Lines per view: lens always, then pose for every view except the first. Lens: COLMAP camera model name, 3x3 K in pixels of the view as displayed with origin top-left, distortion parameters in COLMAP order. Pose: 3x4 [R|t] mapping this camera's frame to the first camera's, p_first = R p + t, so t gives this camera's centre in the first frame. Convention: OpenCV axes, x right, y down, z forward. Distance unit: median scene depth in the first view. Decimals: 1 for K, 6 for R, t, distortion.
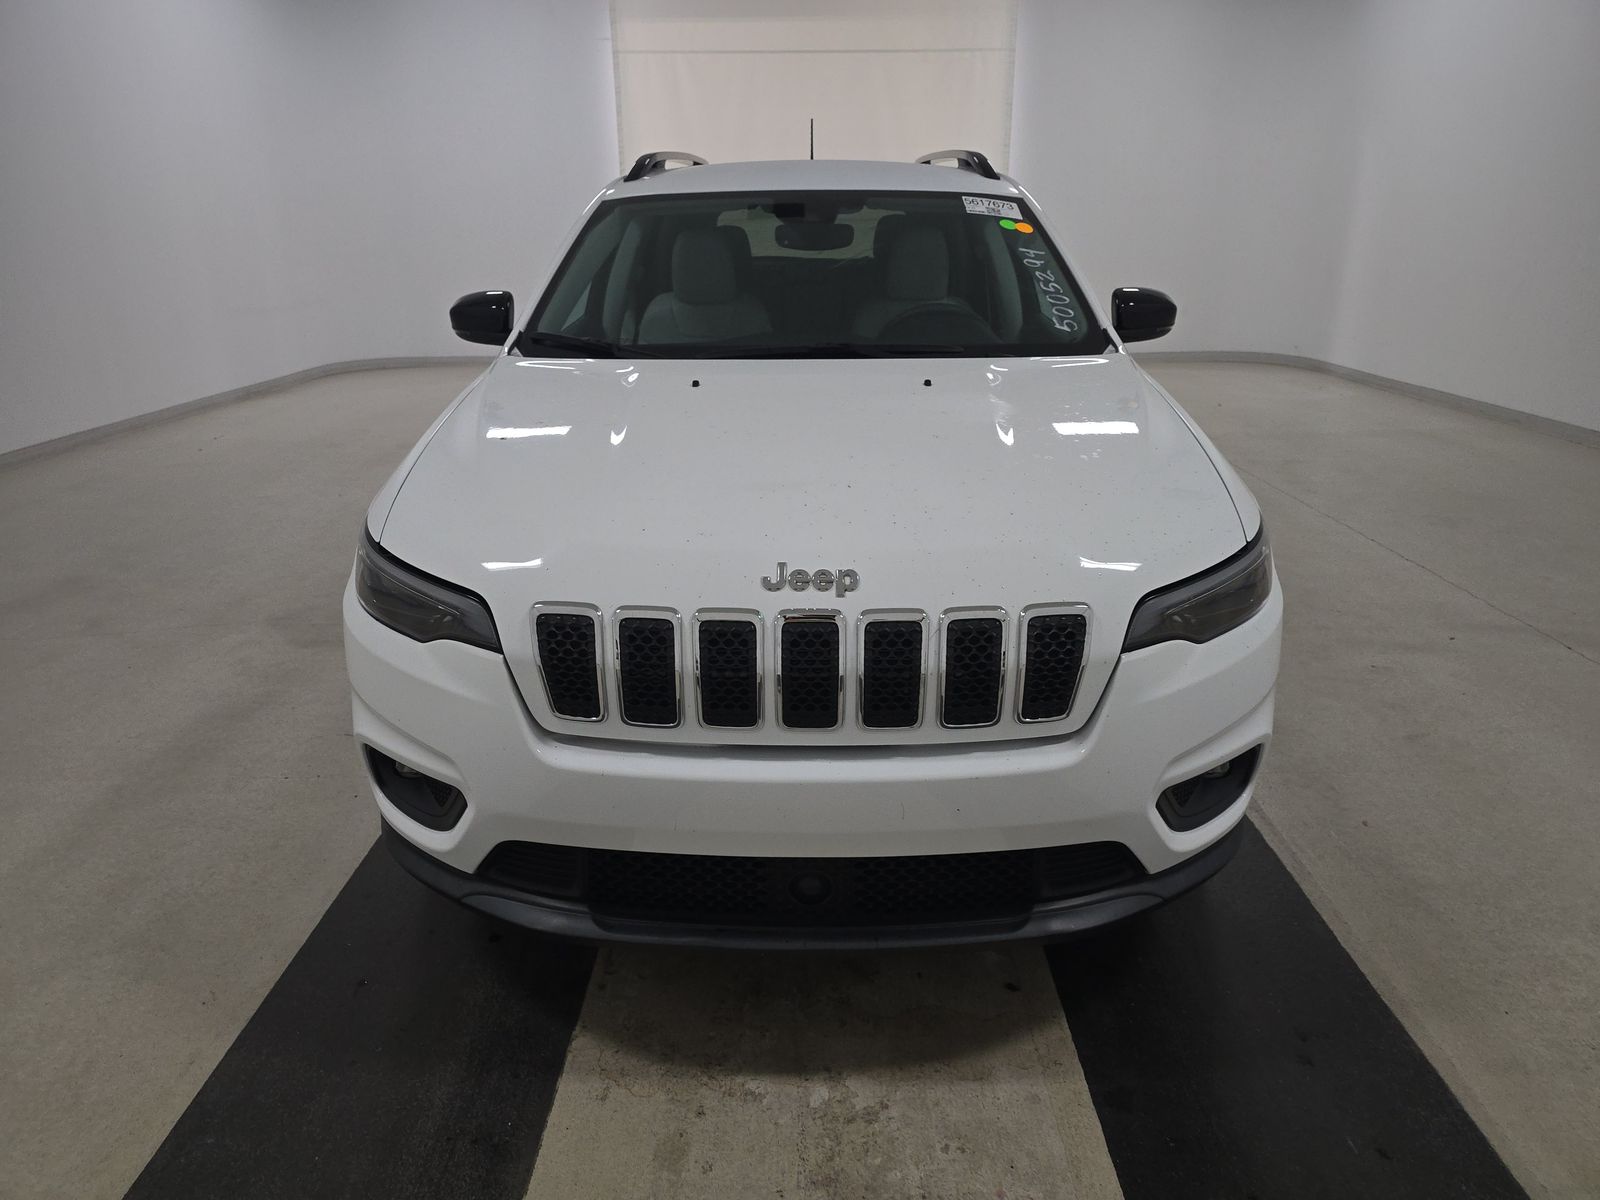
lens RADIAL K [[1094.2, 0, 795.7], [0, 1094.2, 603.1], [0, 0, 1]] dist [0.009478, -0.000402]
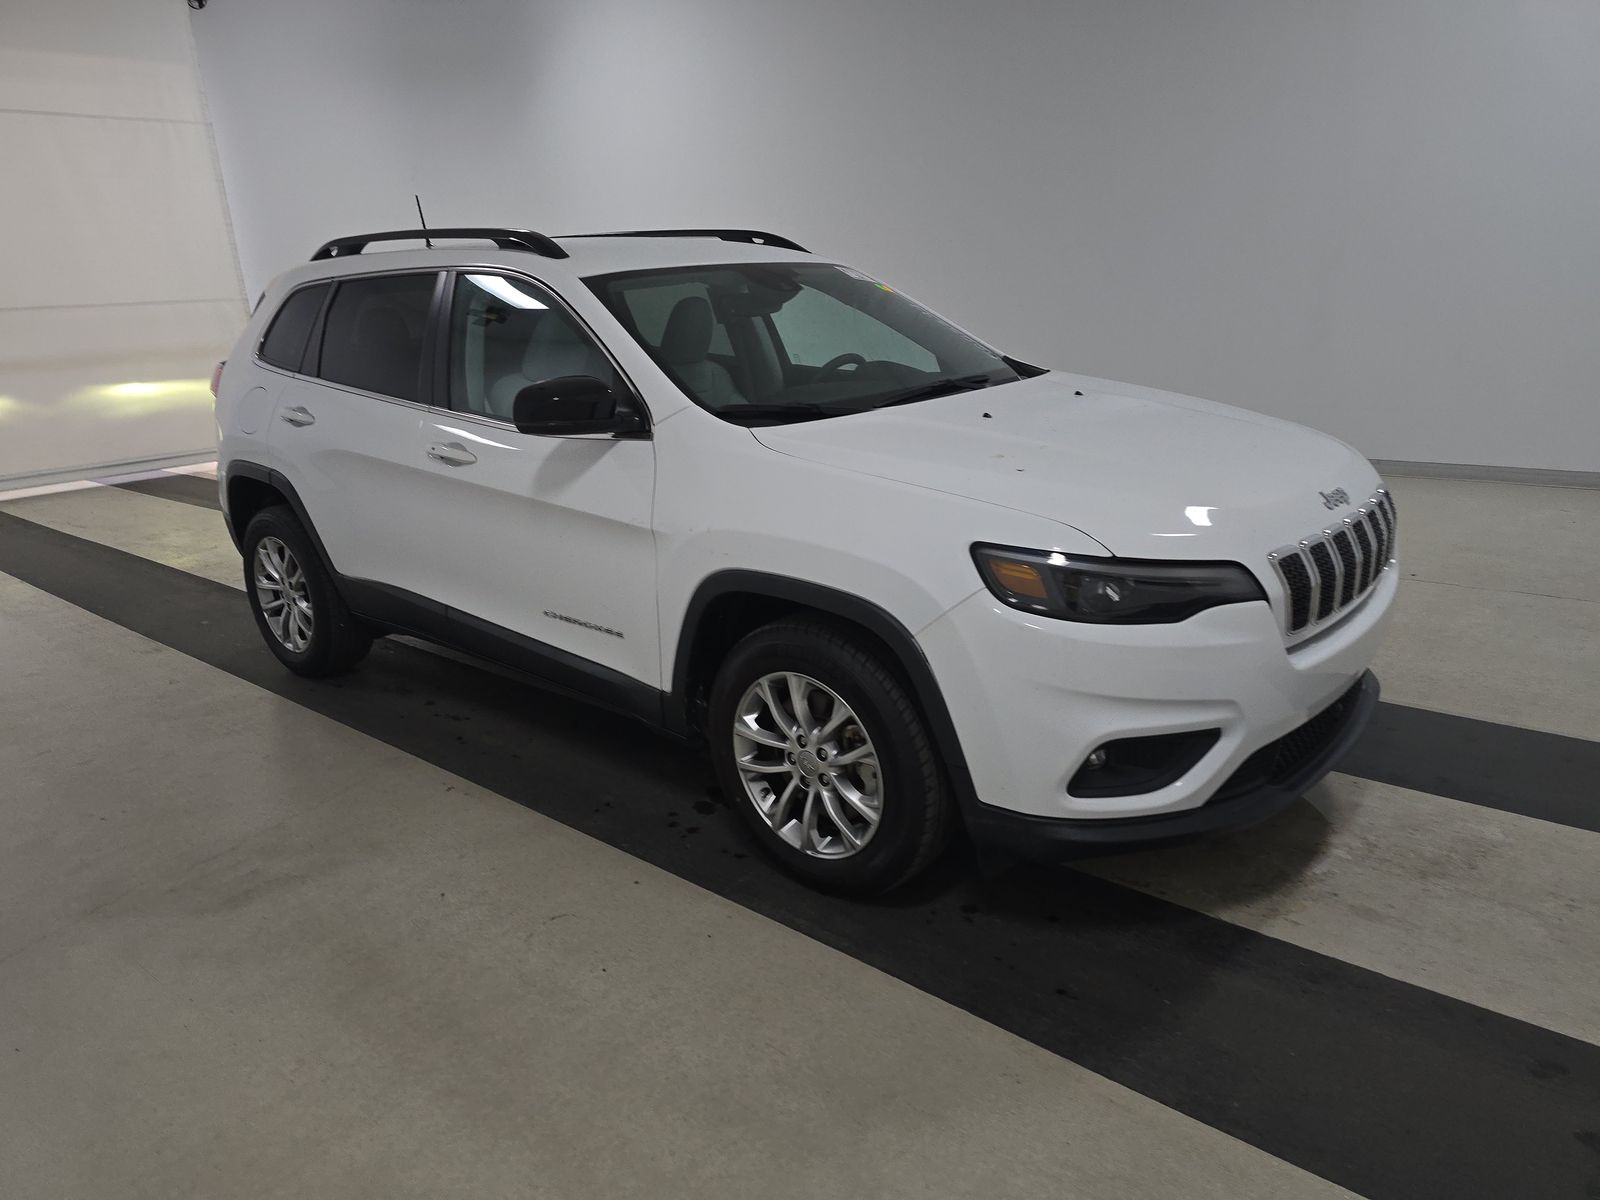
lens RADIAL K [[1094.2, 0, 803.7], [0, 1094.2, 609.5], [0, 0, 1]] dist [0.009478, -0.000402]
pose [[0.635726, -0.249804, 0.730377, -1.361502], [0.294687, 0.953065, 0.069470, -0.167423], [-0.713451, 0.171068, 0.679503, 0.441655]]
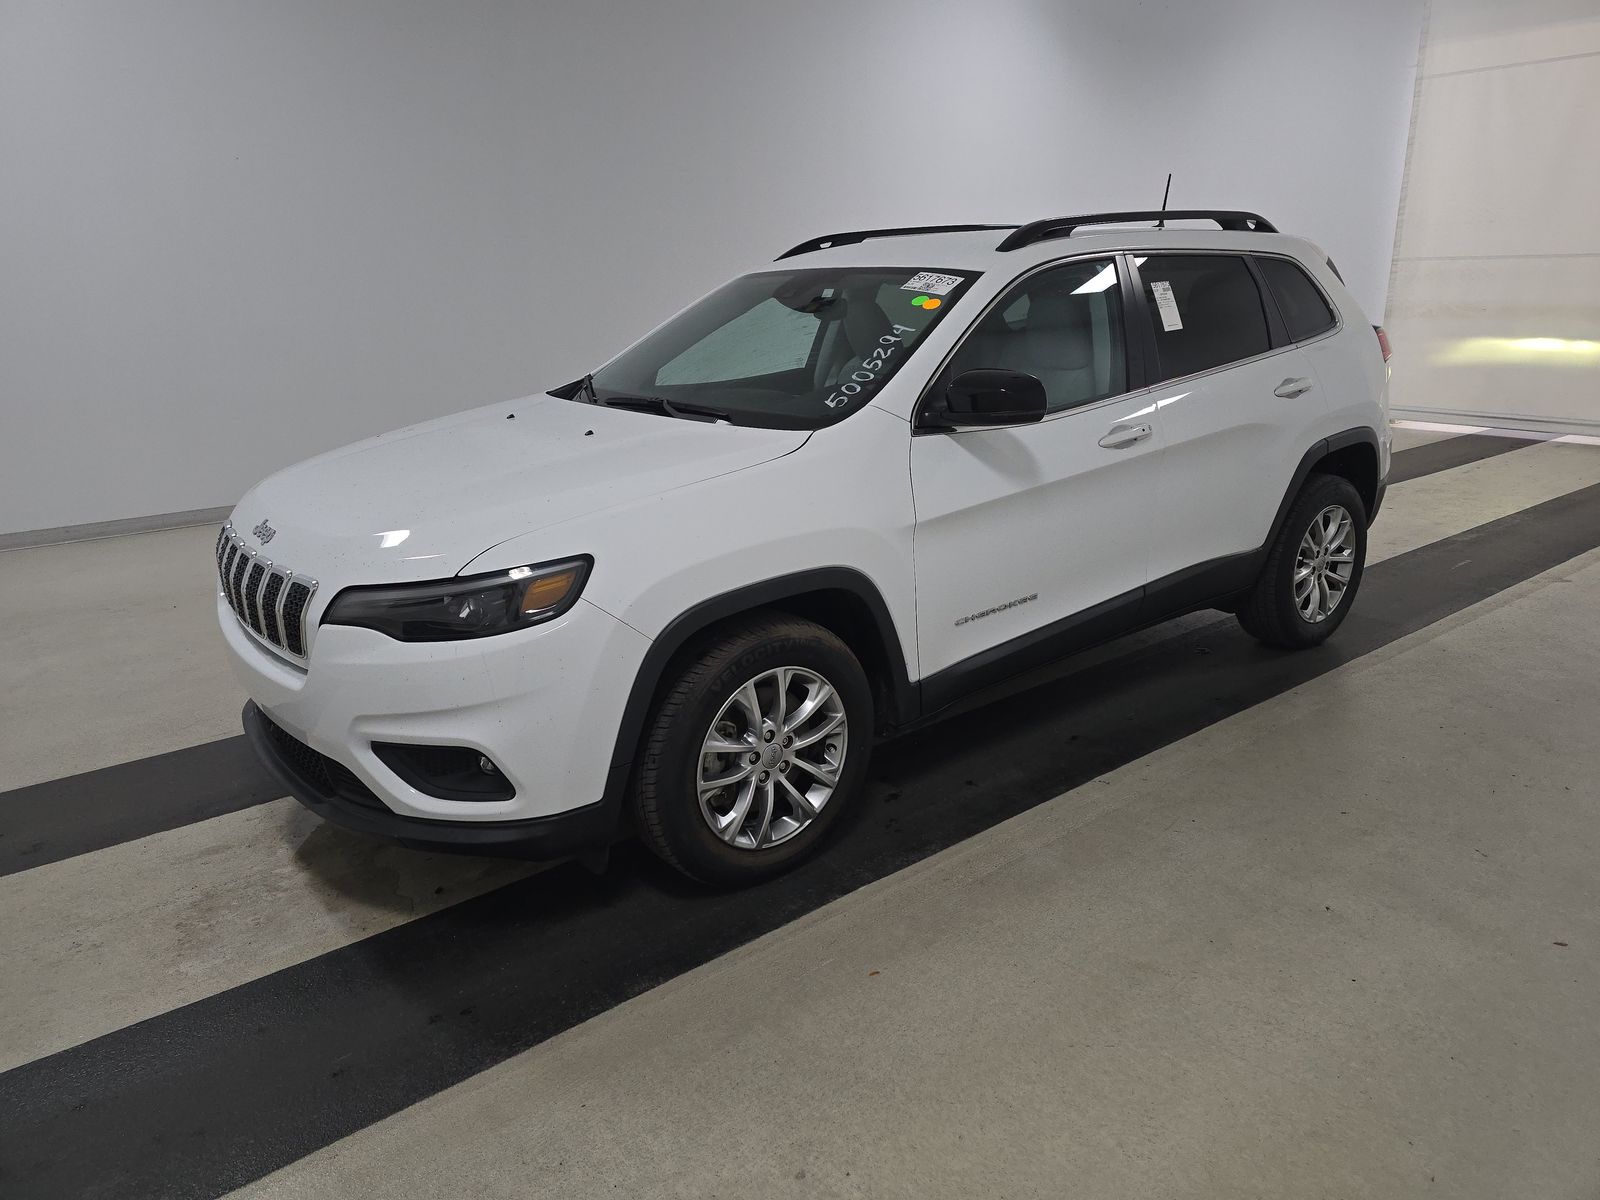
lens RADIAL K [[1094.2, 0, 808.6], [0, 1094.2, 592.4], [0, 0, 1]] dist [0.009478, -0.000402]
pose [[0.629796, 0.213940, -0.746717, 1.489567], [-0.239777, 0.967920, 0.075084, -0.213270], [0.738826, 0.131758, 0.660890, 0.452047]]
